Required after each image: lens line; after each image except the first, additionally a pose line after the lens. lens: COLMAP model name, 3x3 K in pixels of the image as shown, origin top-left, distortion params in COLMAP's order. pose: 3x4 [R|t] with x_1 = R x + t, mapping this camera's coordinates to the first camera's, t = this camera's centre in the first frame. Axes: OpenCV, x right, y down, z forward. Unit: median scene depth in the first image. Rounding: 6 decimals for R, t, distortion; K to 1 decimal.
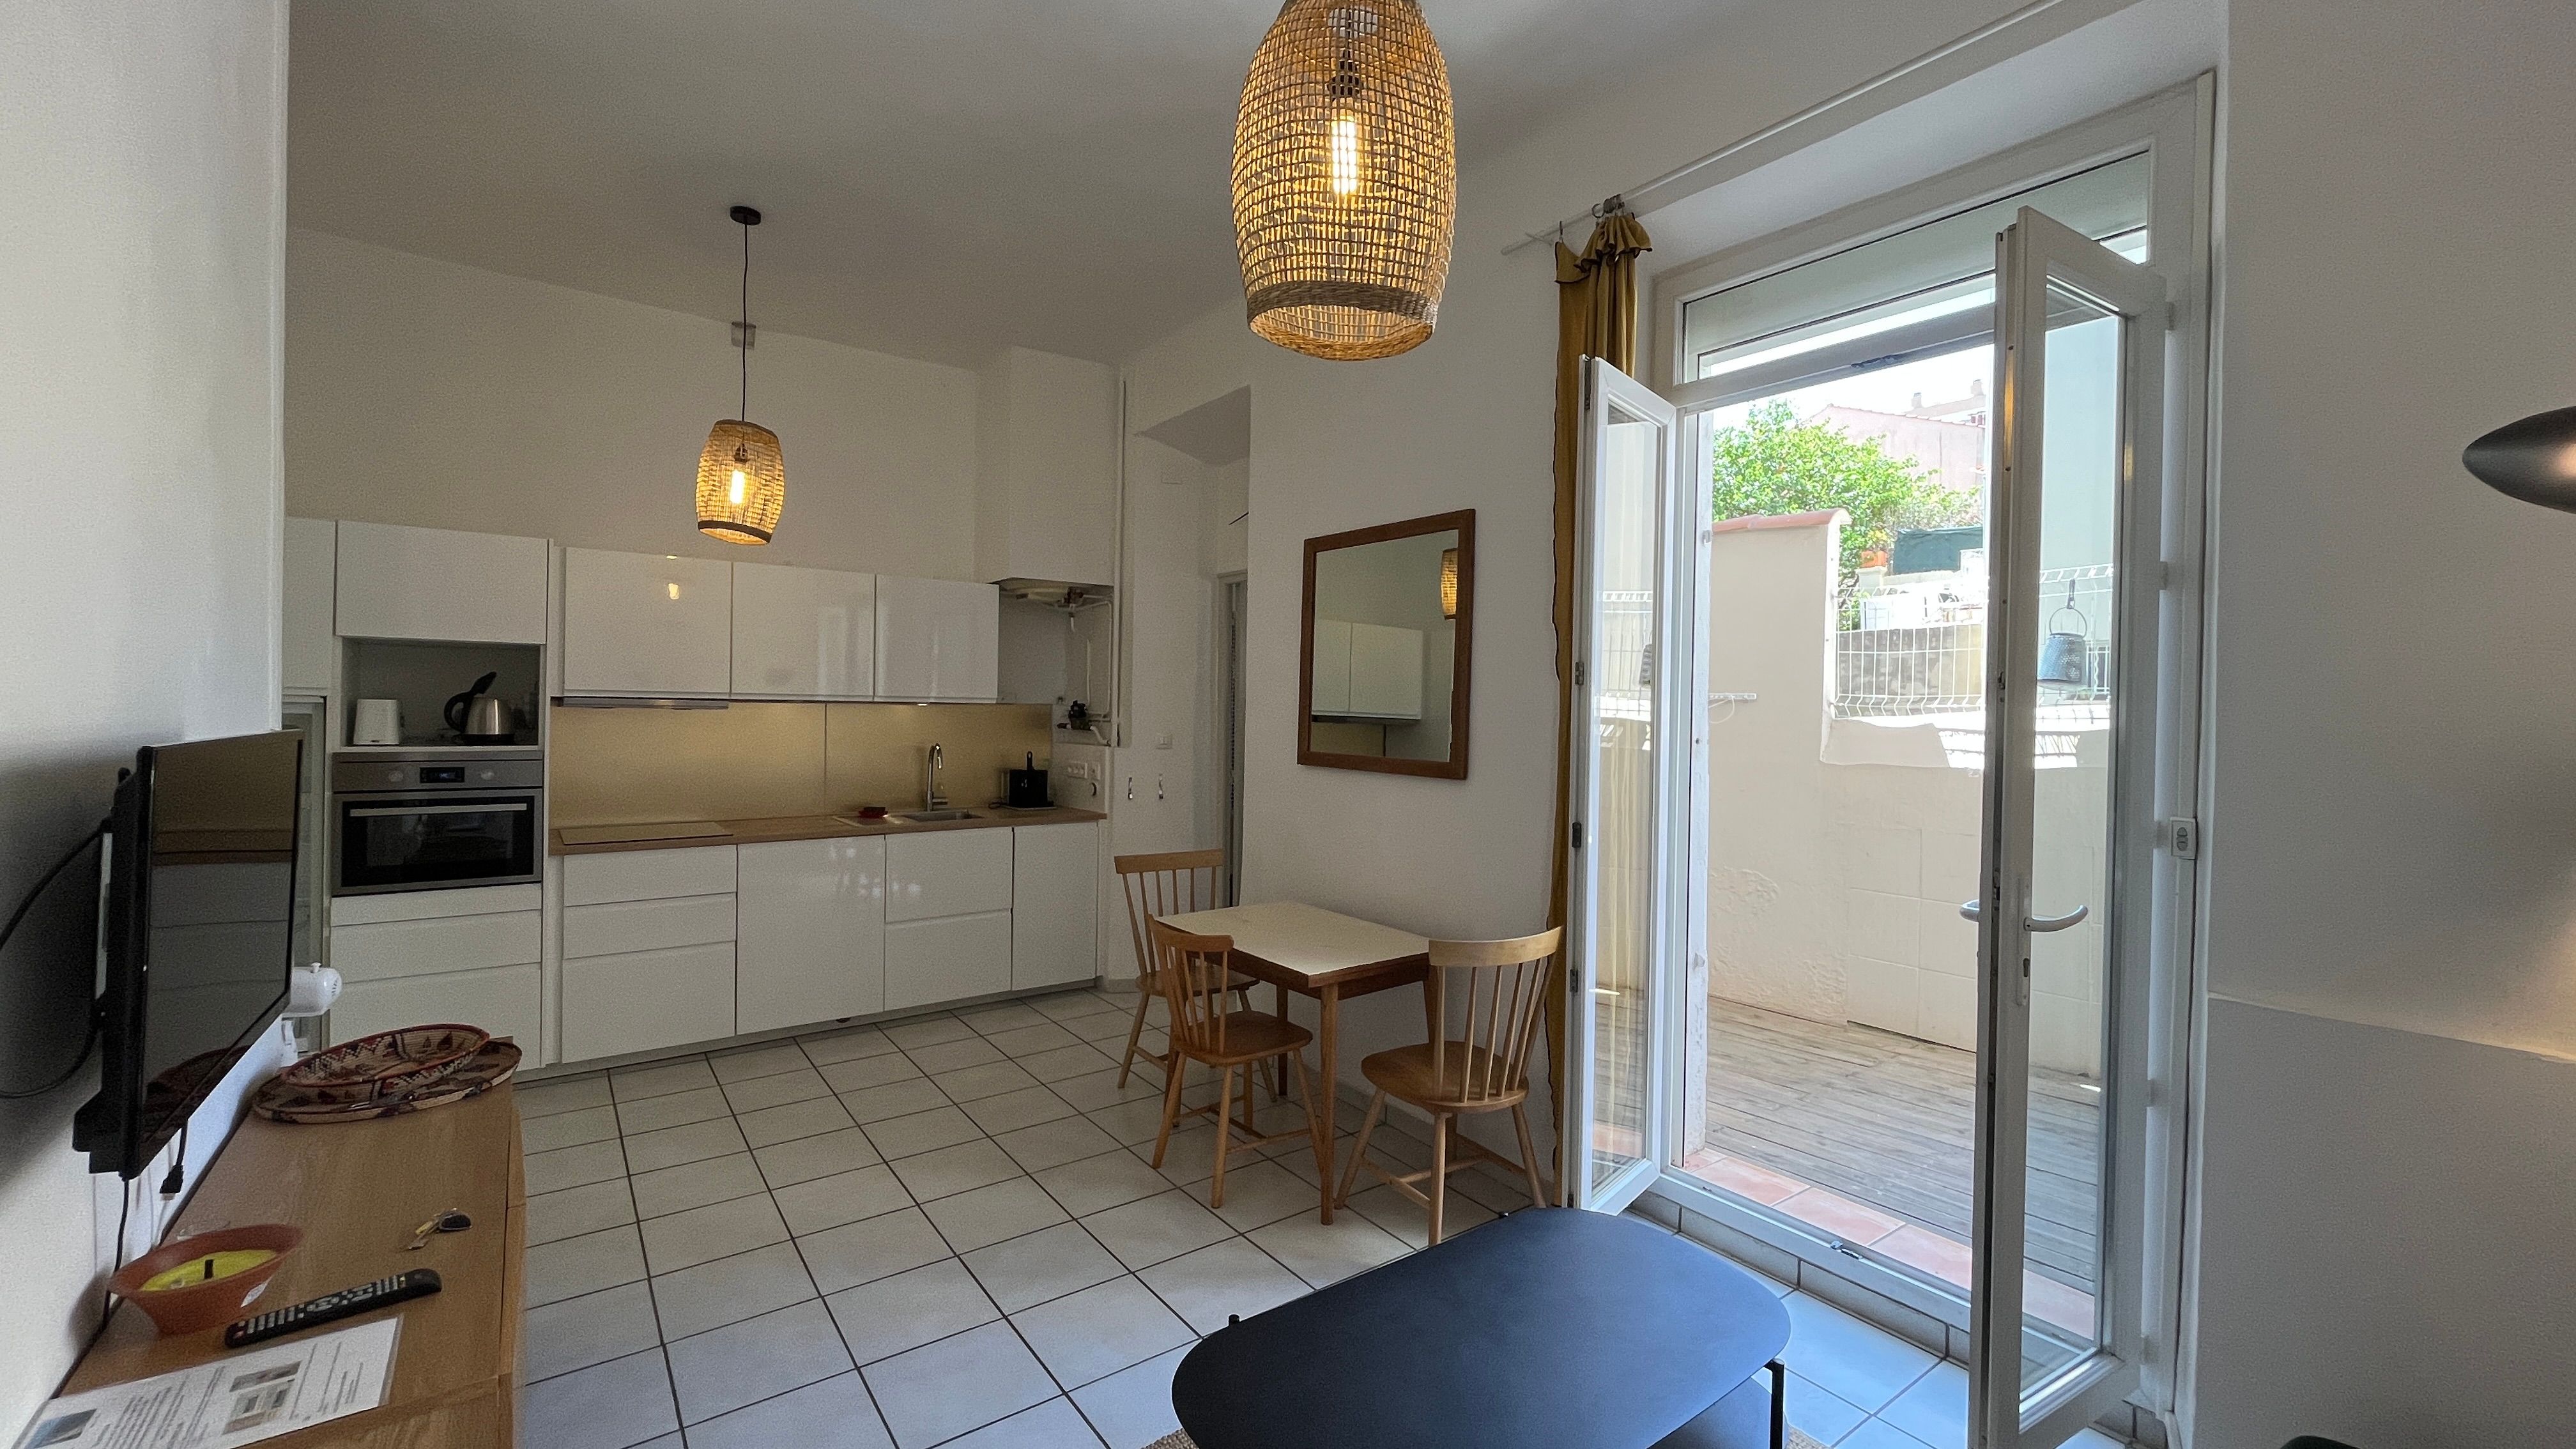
lens RADIAL K [[1026.8, 0, 1272.9], [0, 1026.8, 721.8], [0, 0, 1]] dist [-0.002876, 0.000020]
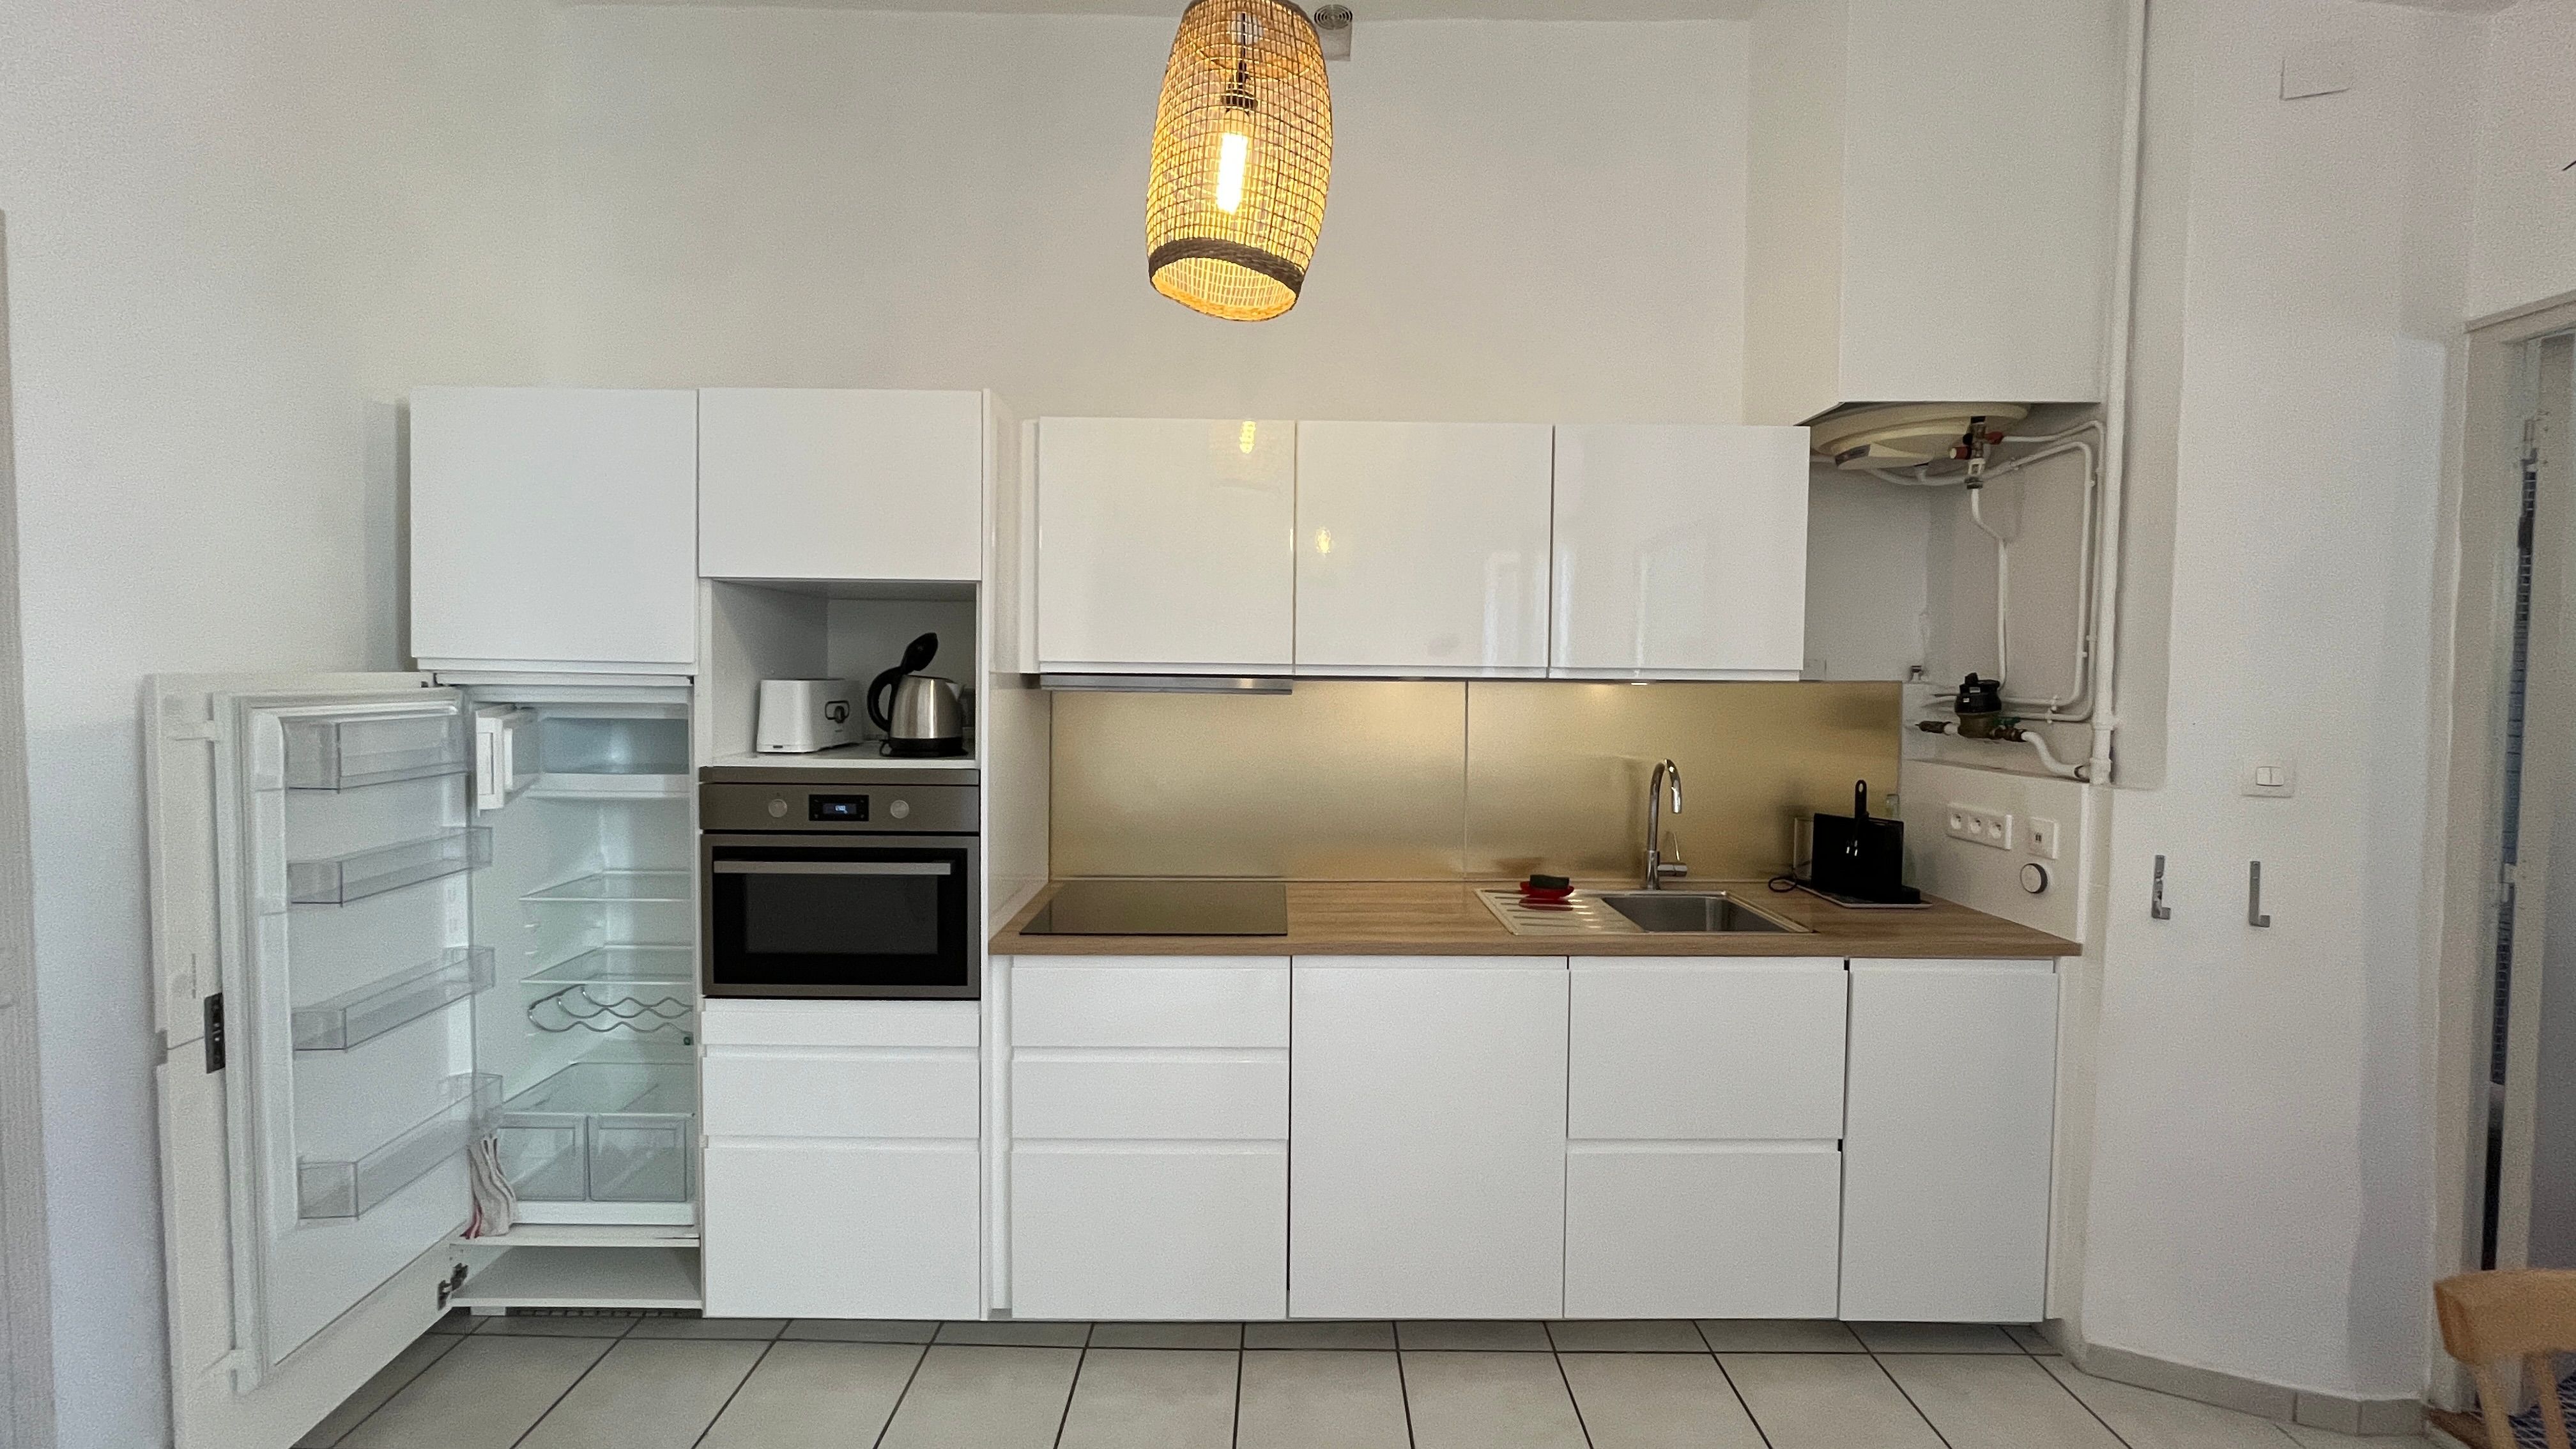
lens RADIAL K [[1026.8, 0, 1288.9], [0, 1026.8, 718.4], [0, 0, 1]] dist [-0.002876, 0.000020]
pose [[0.808338, 0.017276, -0.588465, -0.188828], [-0.005312, 0.999743, 0.022054, -0.010225], [0.588695, -0.014701, 0.808222, 0.500402]]
